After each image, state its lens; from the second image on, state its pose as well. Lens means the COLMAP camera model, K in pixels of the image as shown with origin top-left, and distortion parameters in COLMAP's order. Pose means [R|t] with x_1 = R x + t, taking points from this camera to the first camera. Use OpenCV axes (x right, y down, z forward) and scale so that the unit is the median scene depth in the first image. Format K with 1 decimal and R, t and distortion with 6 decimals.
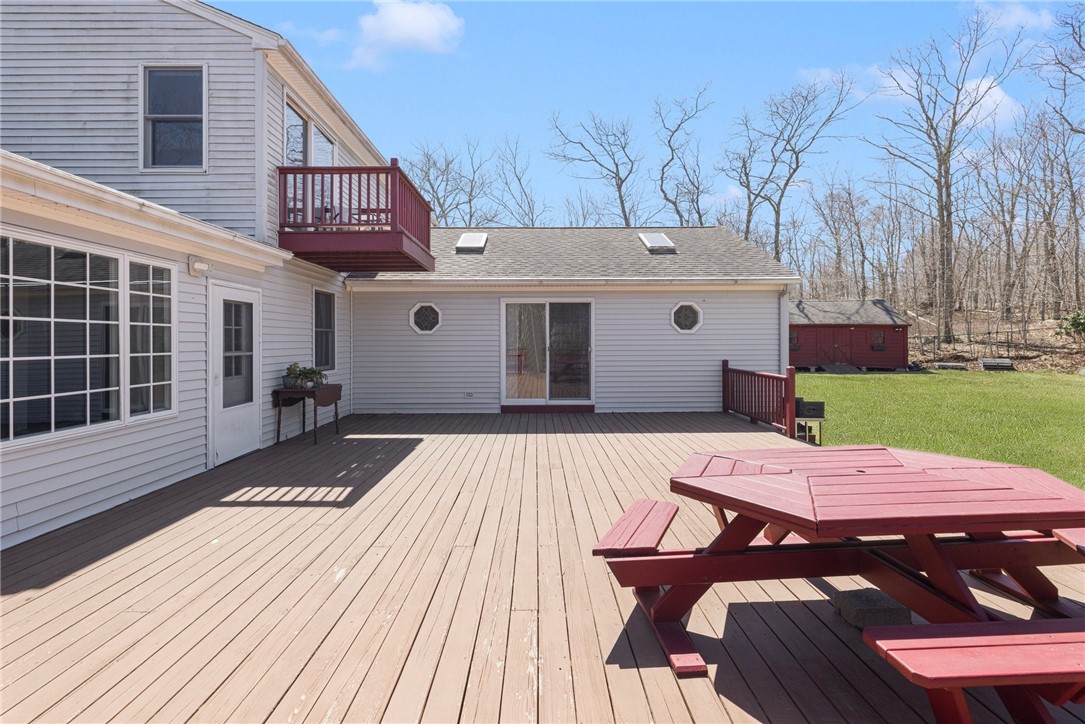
lens RADIAL K [[472.5, 0, 535.1], [0, 472.5, 339.5], [0, 0, 1]] dist [0.002609, 0.001290]
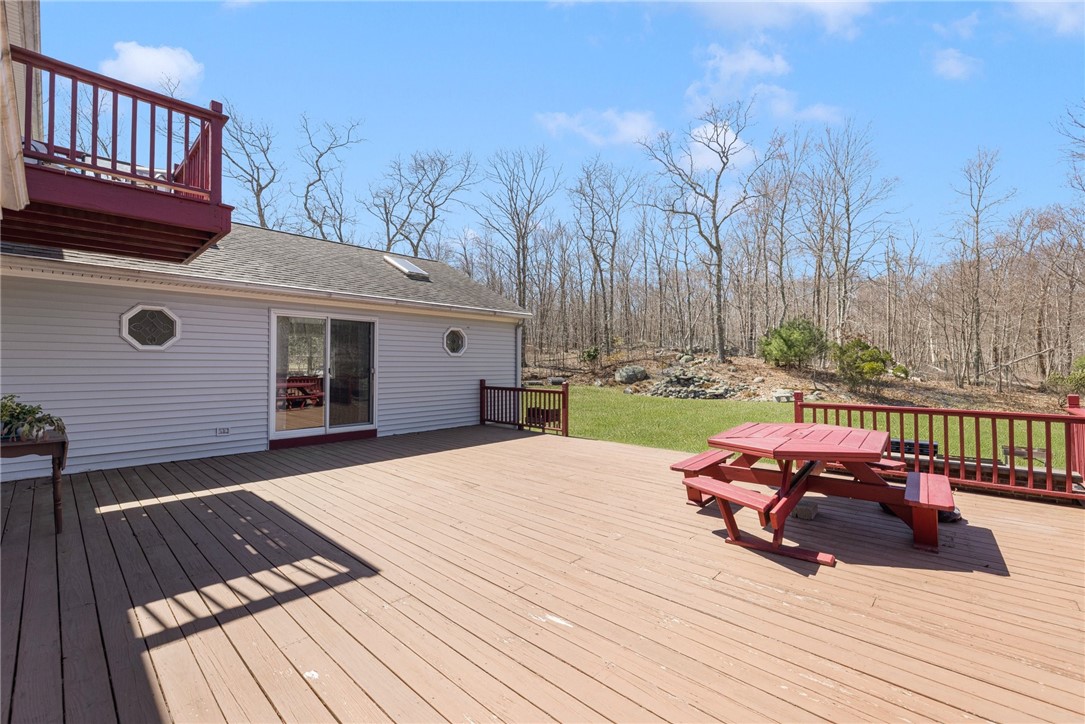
lens RADIAL K [[472.5, 0, 486.7], [0, 472.5, 356.5], [0, 0, 1]] dist [0.002609, 0.001290]
pose [[0.707663, 0.018618, 0.706304, -0.413481], [-0.005502, 0.999768, -0.020842, 0.010655], [-0.706528, 0.010863, 0.707601, 0.169669]]
